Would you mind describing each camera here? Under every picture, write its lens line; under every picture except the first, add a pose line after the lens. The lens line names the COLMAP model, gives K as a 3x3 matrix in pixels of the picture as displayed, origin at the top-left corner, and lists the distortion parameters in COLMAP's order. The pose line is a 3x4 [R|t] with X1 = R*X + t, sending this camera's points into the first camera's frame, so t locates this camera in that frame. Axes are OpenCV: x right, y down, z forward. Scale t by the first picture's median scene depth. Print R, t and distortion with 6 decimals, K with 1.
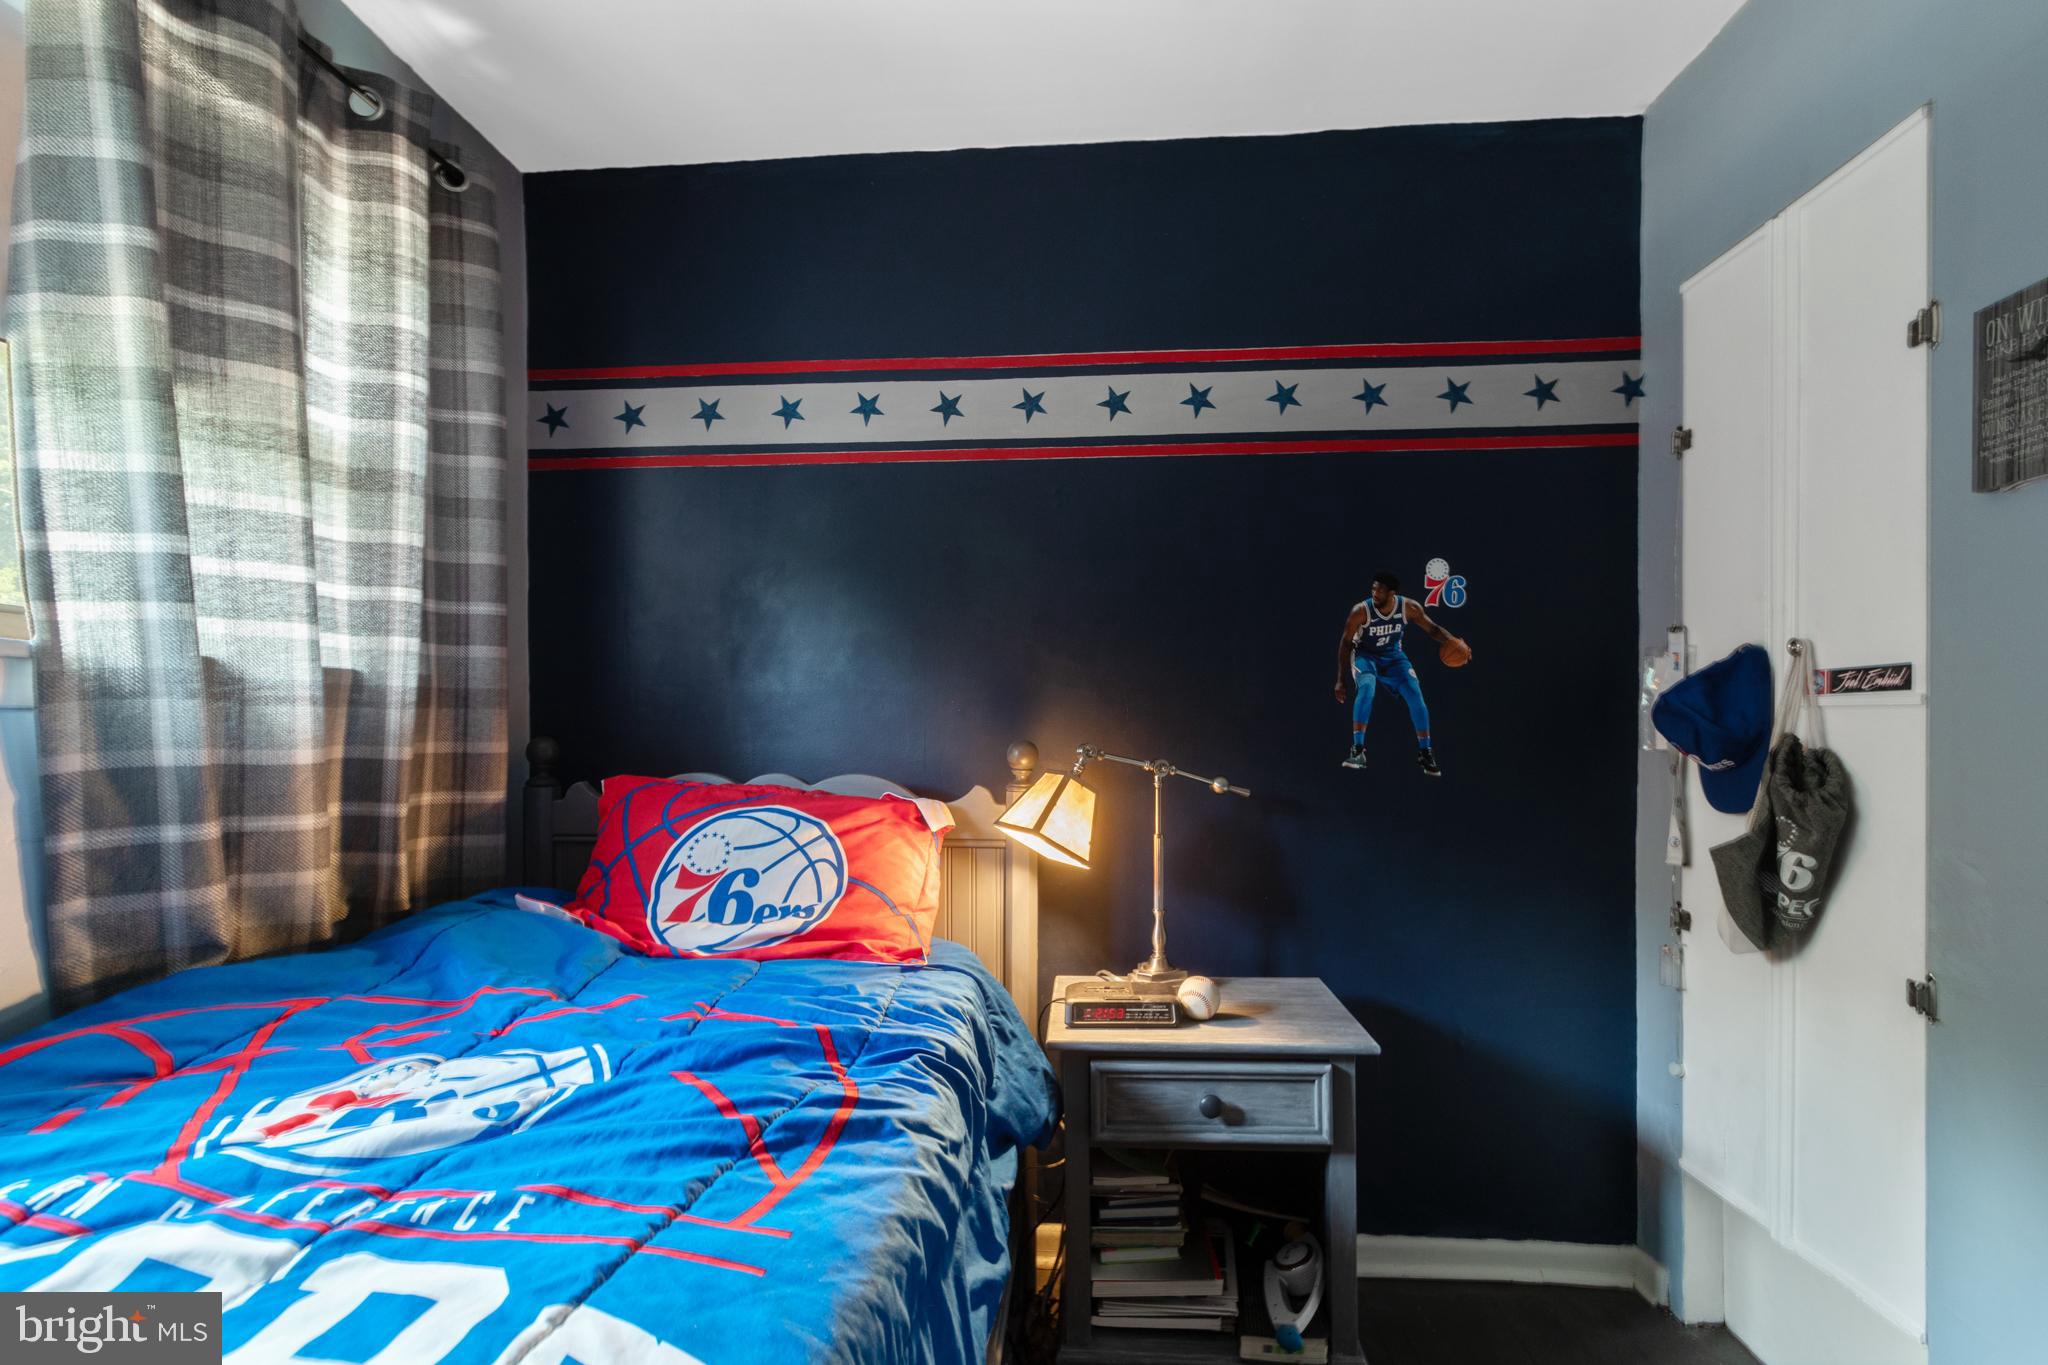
lens RADIAL K [[953.2, 0, 1052.4], [0, 953.2, 718.6], [0, 0, 1]] dist [0.002393, 0.000053]
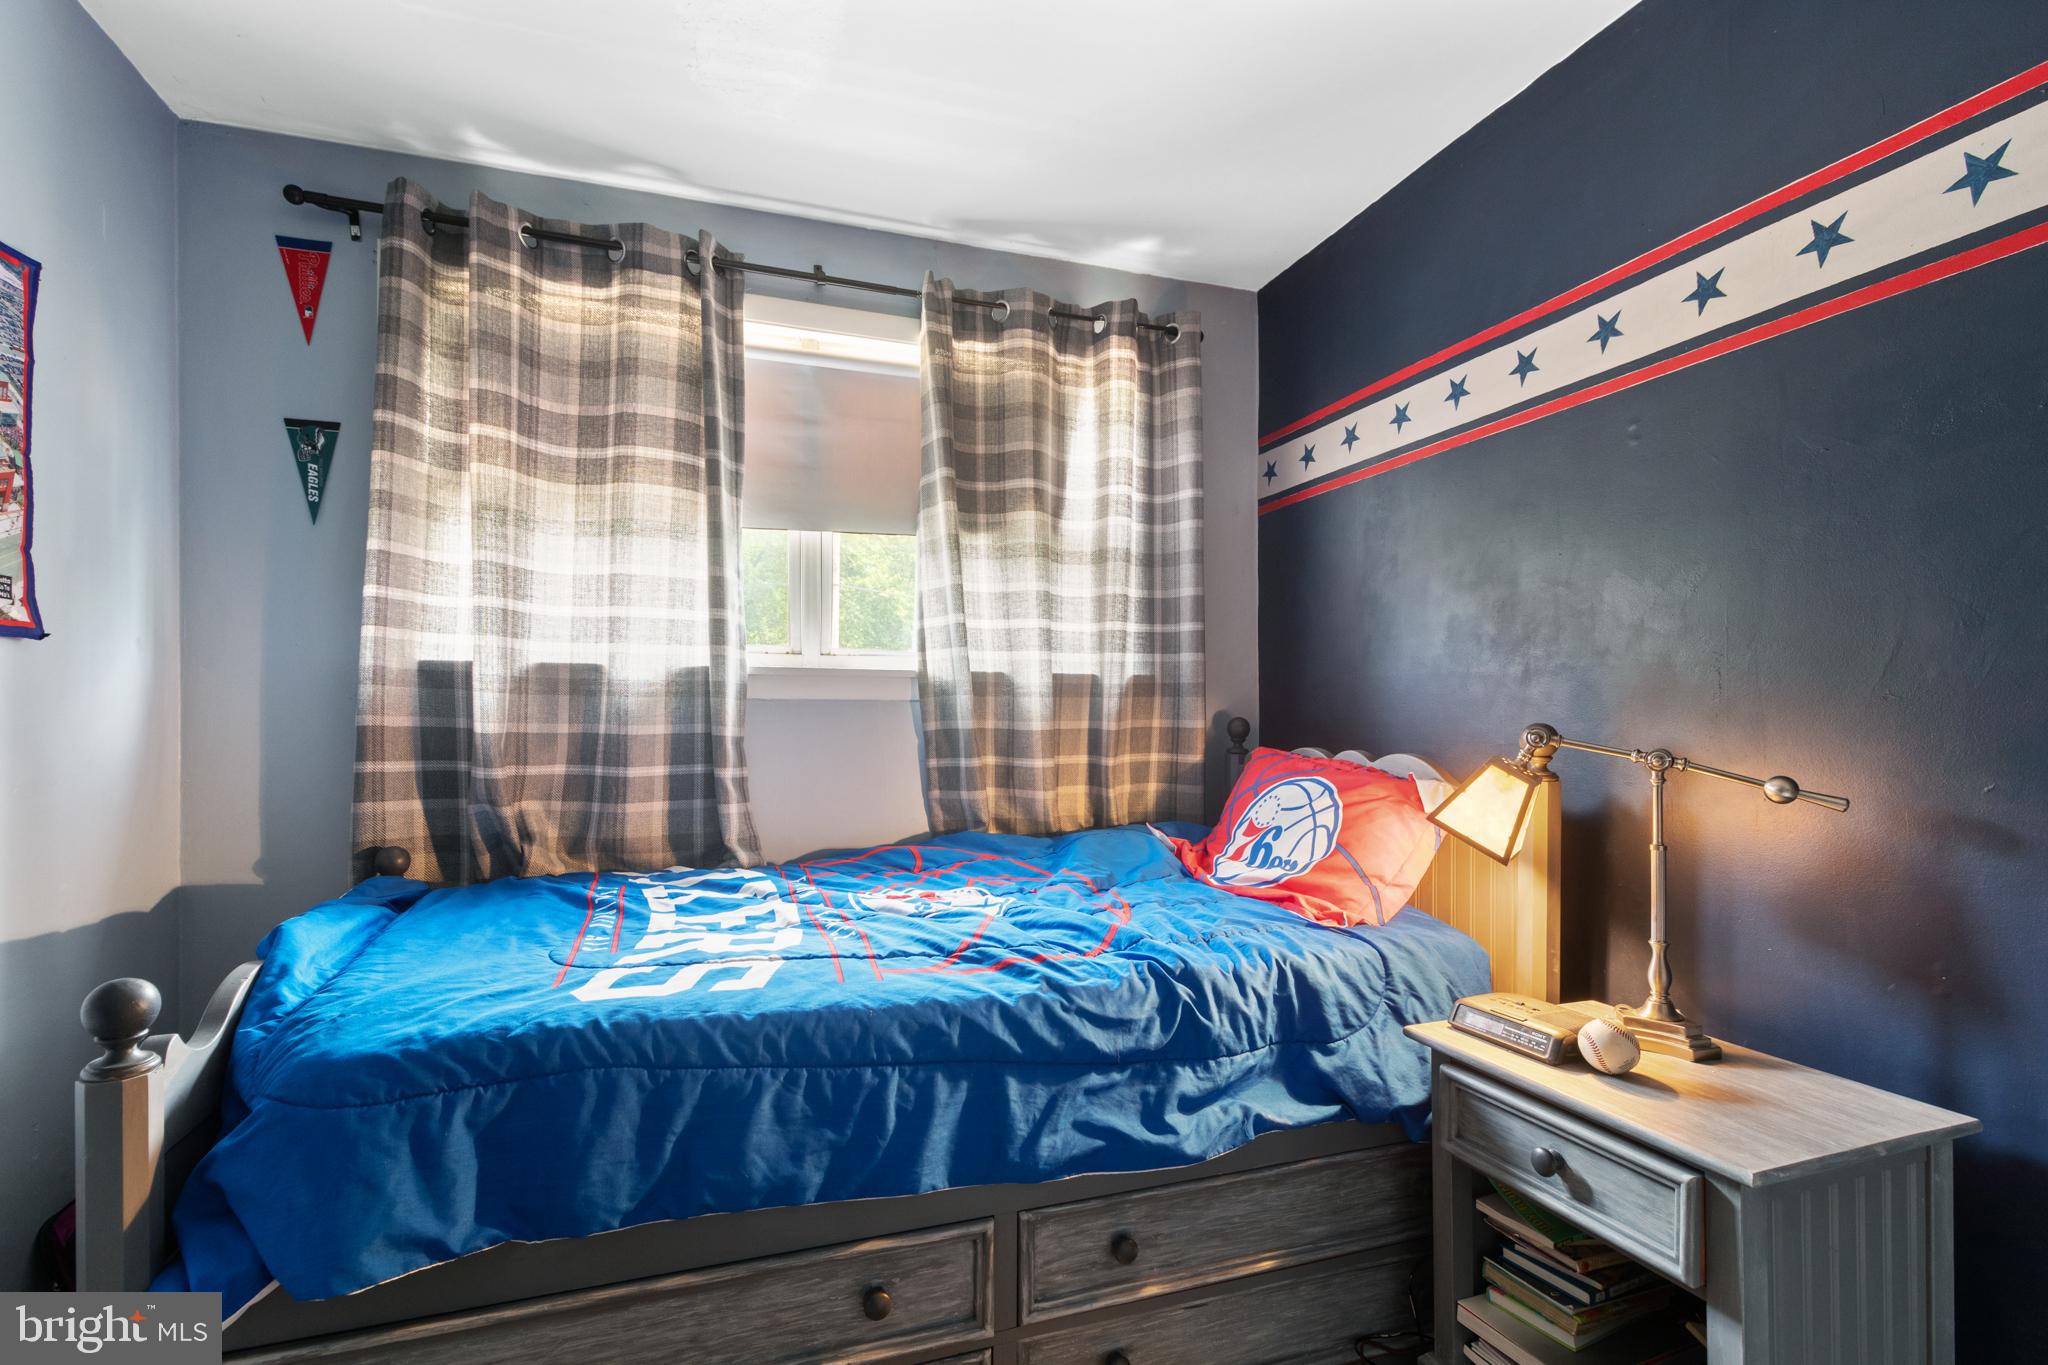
lens RADIAL K [[953.2, 0, 1028.0], [0, 953.2, 701.4], [0, 0, 1]] dist [0.002393, 0.000053]
pose [[0.403131, -0.009000, -0.915098, 0.675372], [0.007091, 0.999952, -0.006710, 0.004803], [0.915115, -0.003784, 0.403175, 0.224113]]
